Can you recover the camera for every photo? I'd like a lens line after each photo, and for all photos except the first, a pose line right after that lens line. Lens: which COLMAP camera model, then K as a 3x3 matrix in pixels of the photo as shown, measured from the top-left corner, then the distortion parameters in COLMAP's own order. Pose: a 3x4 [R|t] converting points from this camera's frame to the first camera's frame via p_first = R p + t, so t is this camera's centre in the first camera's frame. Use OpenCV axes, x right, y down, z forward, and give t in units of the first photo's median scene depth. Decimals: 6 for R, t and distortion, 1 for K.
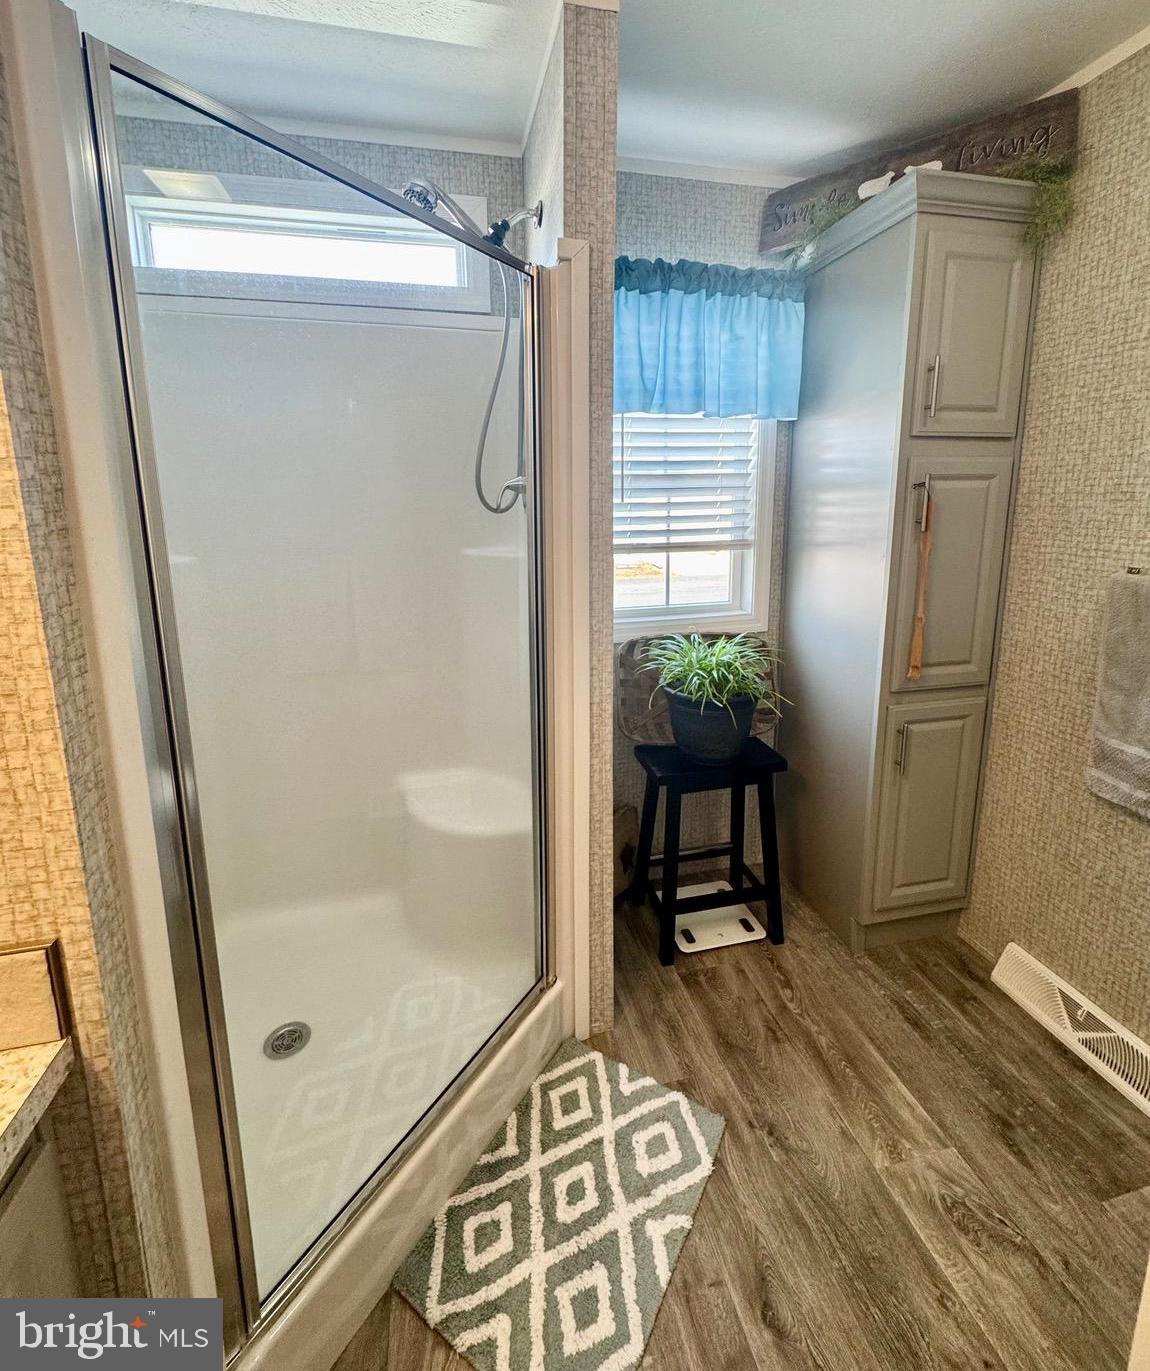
lens RADIAL K [[614.4, 0, 576.6], [0, 614.4, 602.5], [0, 0, 1]] dist [-0.003247, -0.000142]
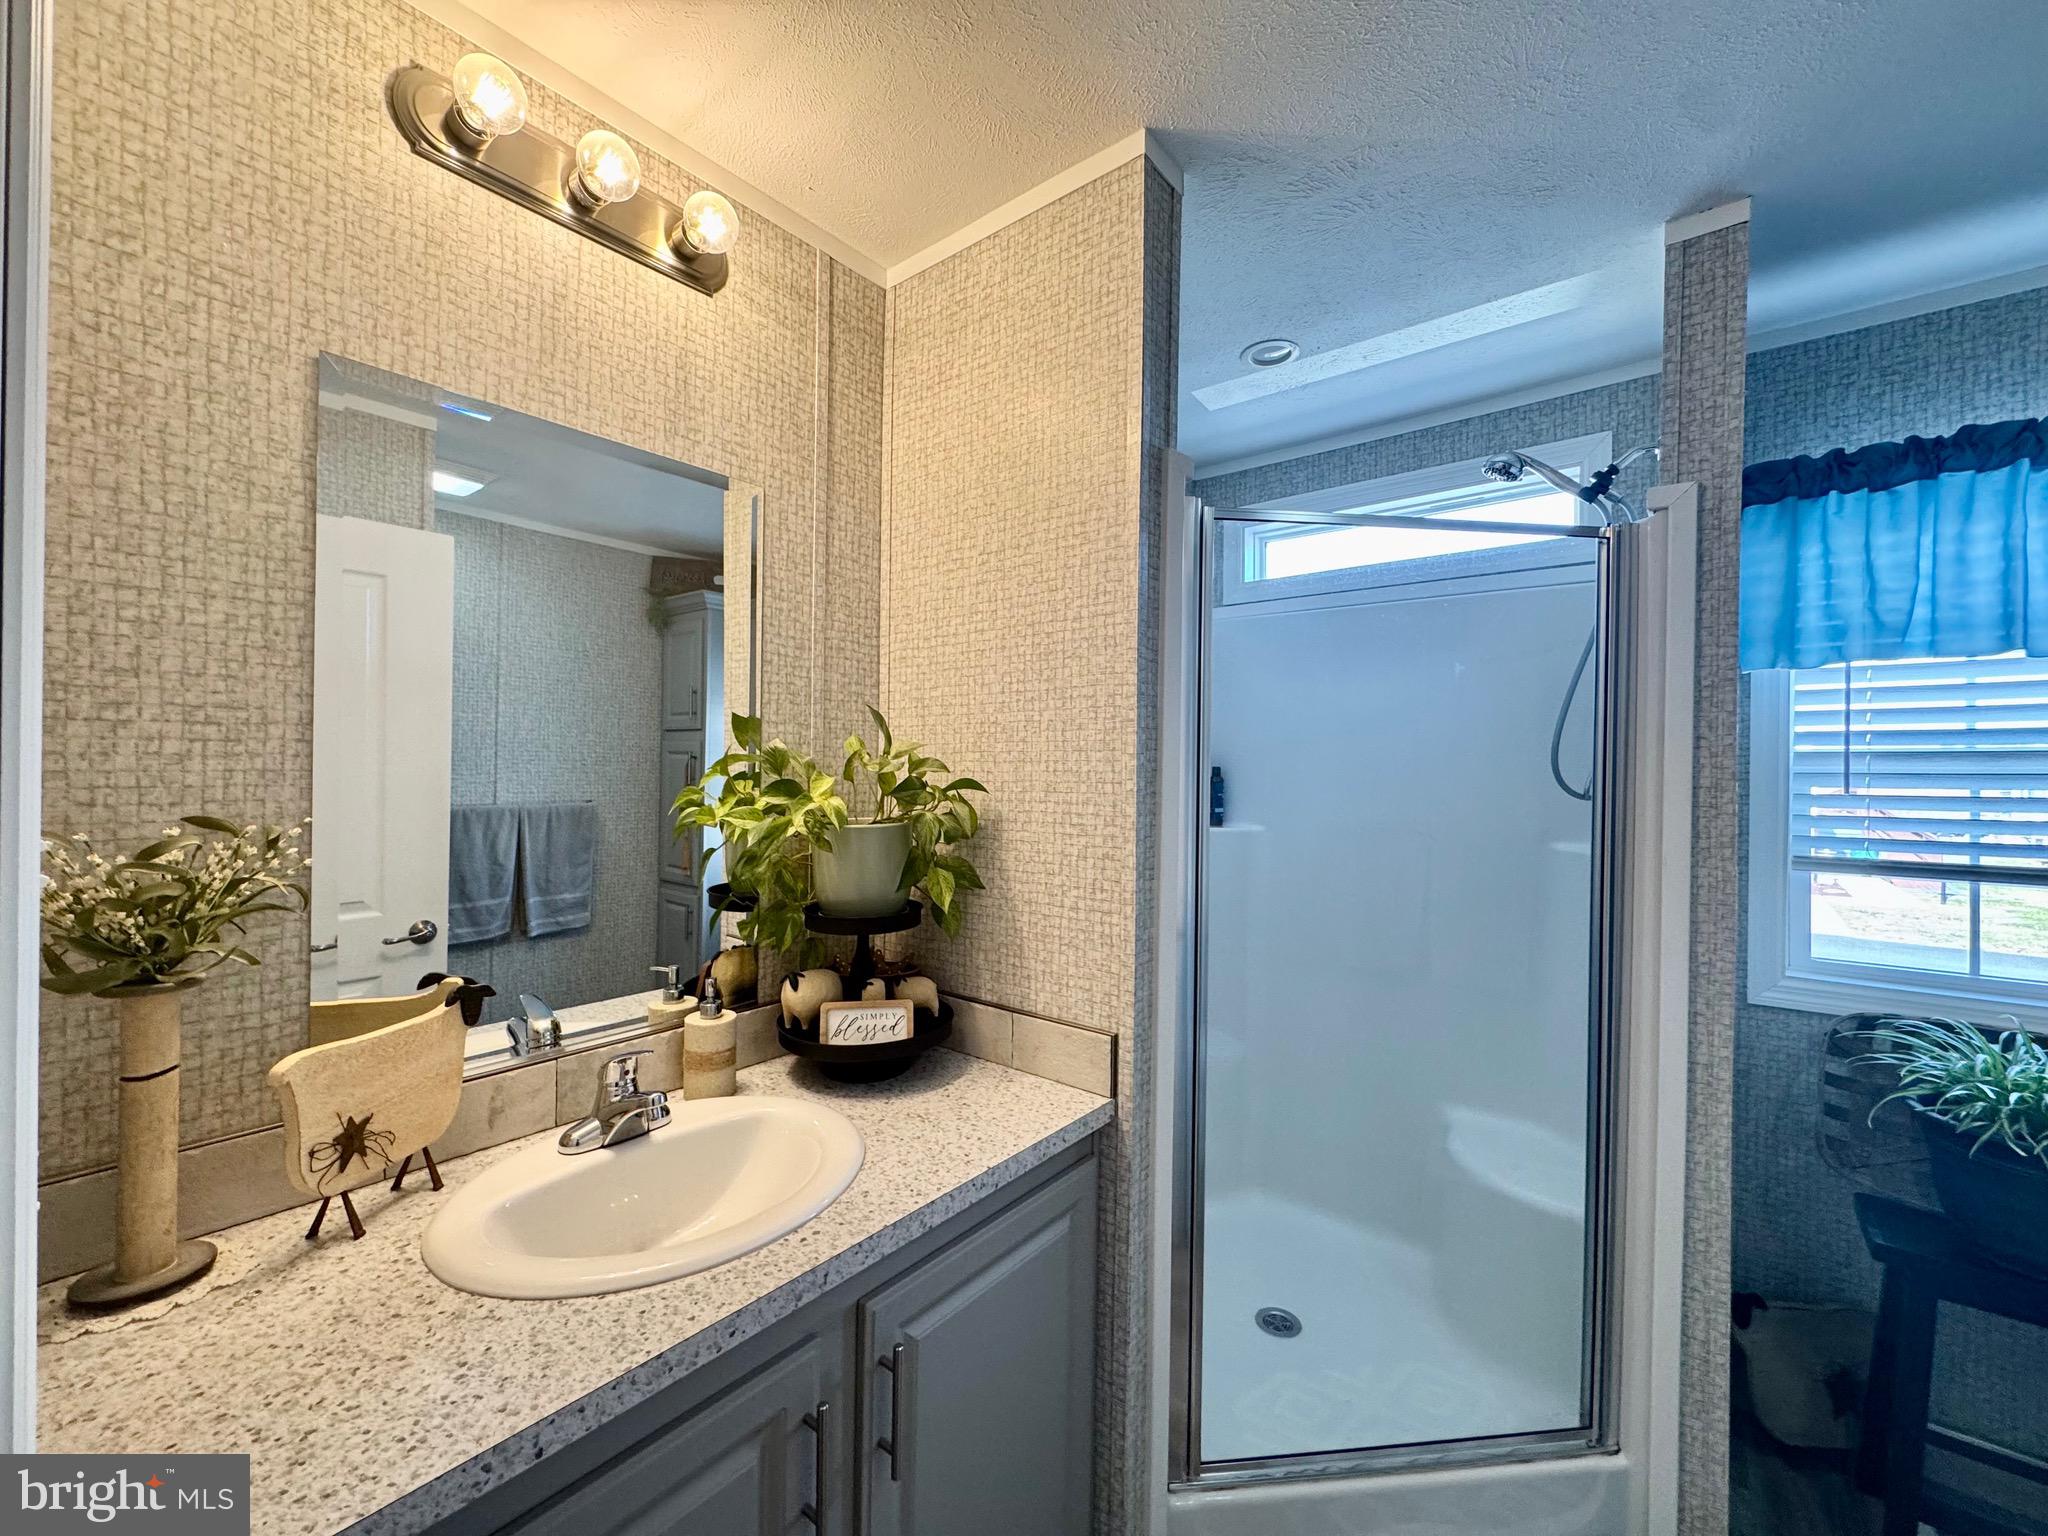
lens RADIAL K [[817.9, 0, 1017.9], [0, 817.9, 768.9], [0, 0, 1]] dist [0.001151, -0.001001]
pose [[0.614967, 0.018010, -0.788347, 0.291620], [-0.152066, 0.983682, -0.096150, 0.036878], [0.773752, 0.179010, 0.607671, -0.277715]]
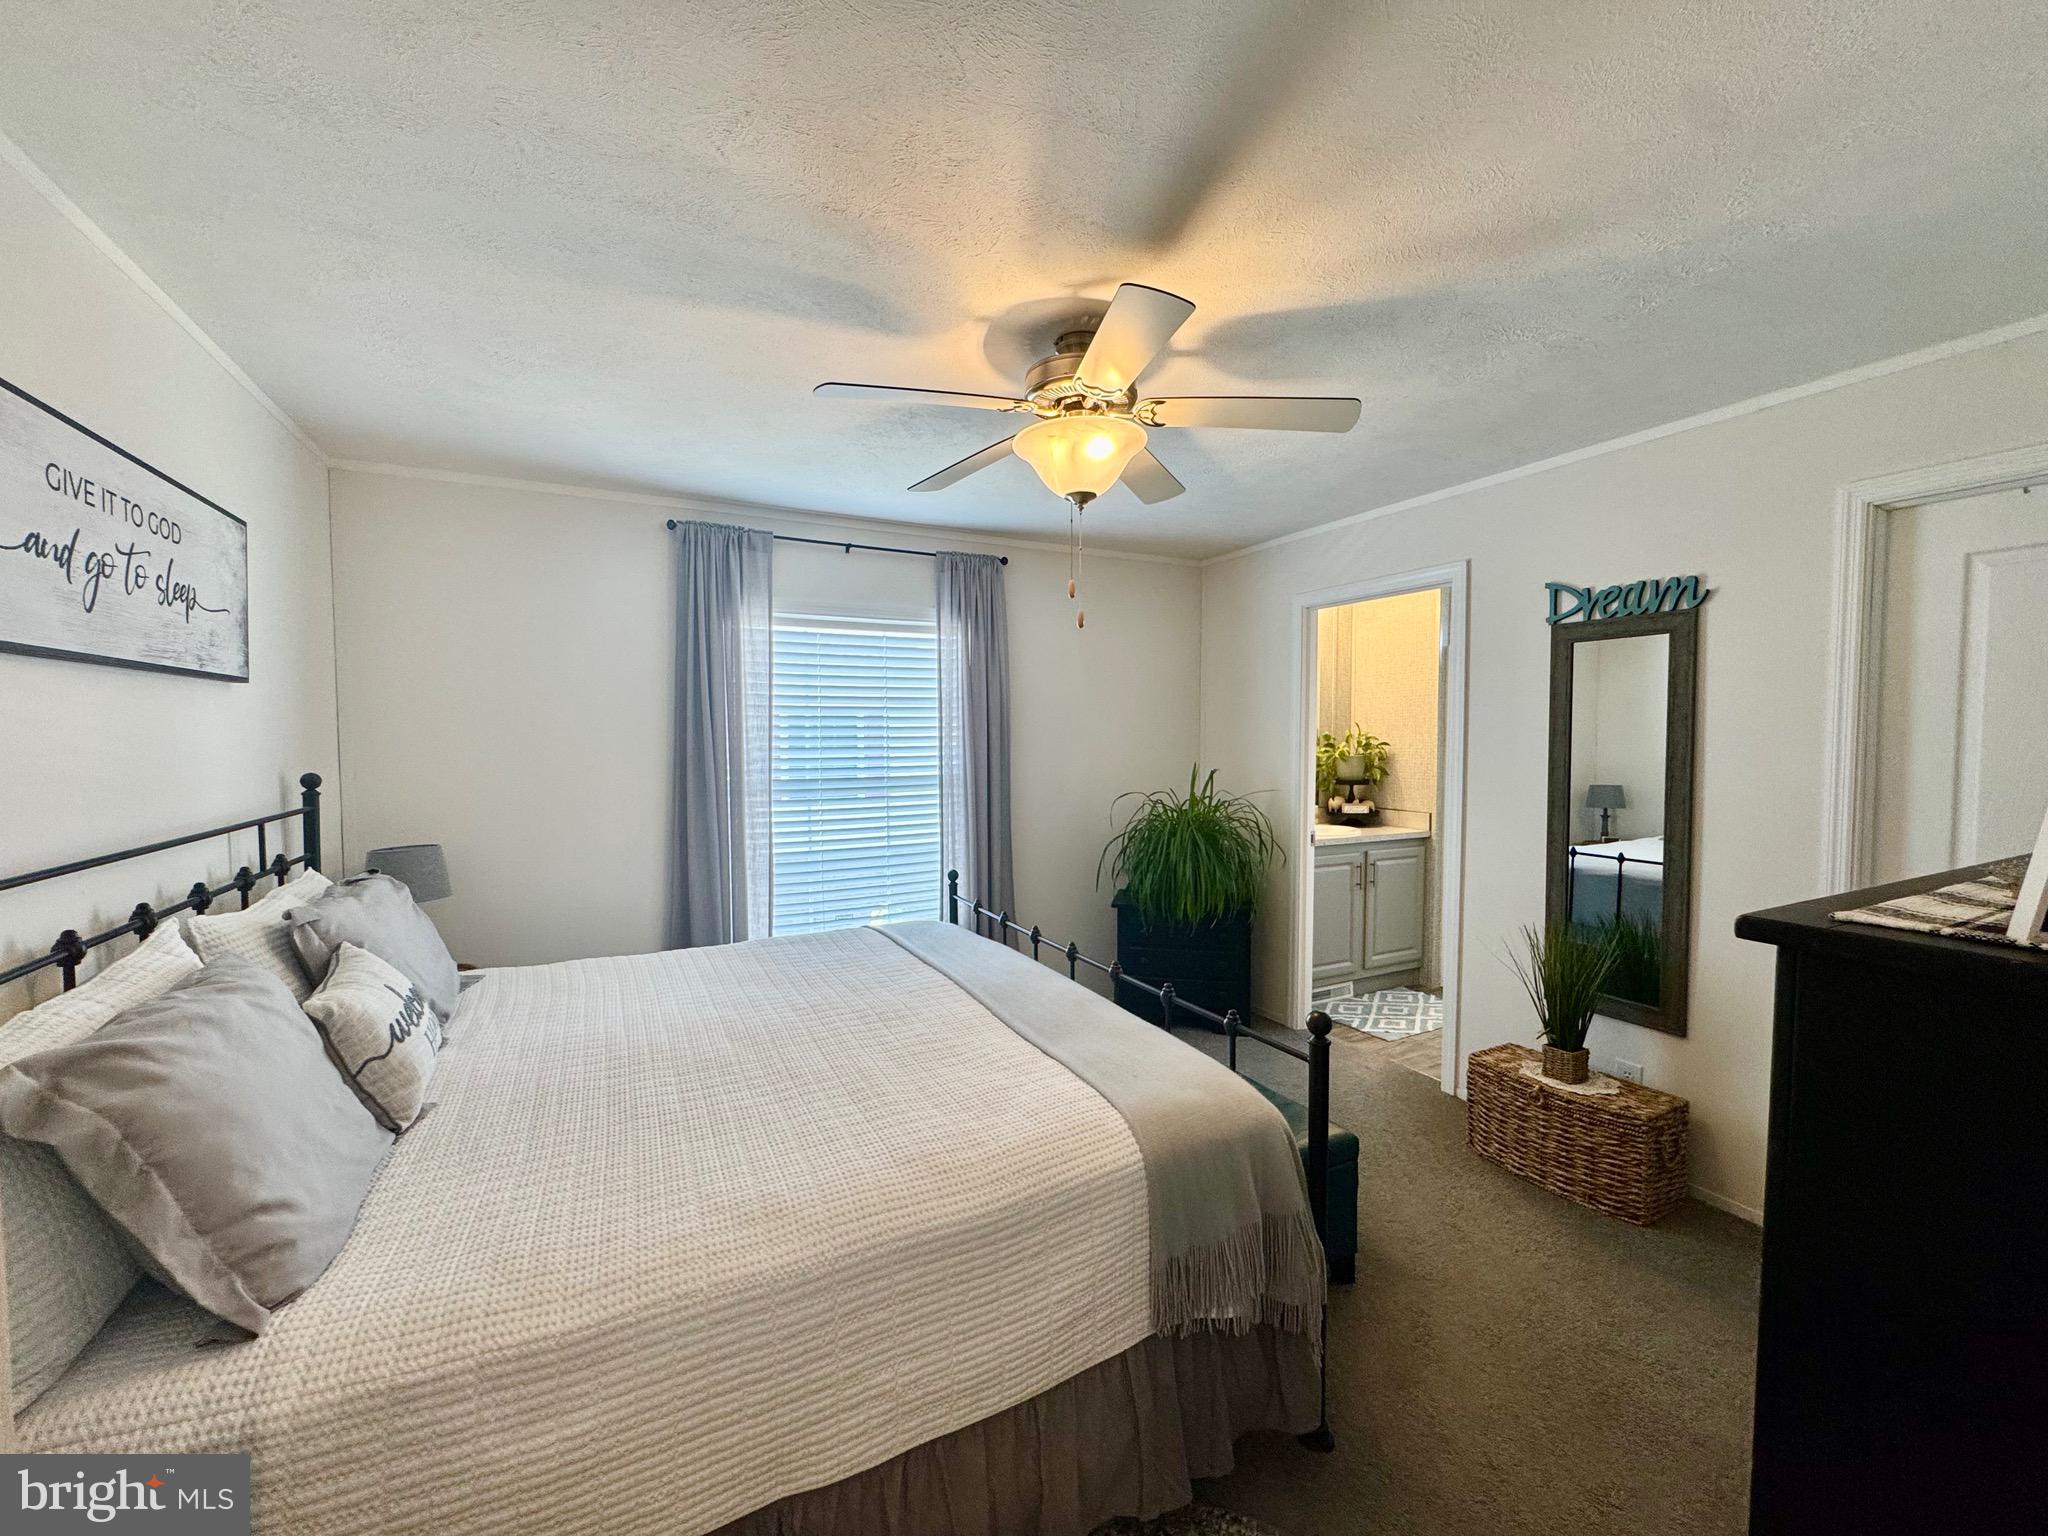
lens RADIAL K [[817.9, 0, 1029.1], [0, 817.9, 772.2], [0, 0, 1]] dist [0.001151, -0.001001]
pose [[0.255841, 0.052225, -0.965307, 2.348082], [-0.167352, 0.985856, 0.008983, 0.298274], [0.952123, 0.159248, 0.260962, -1.966616]]
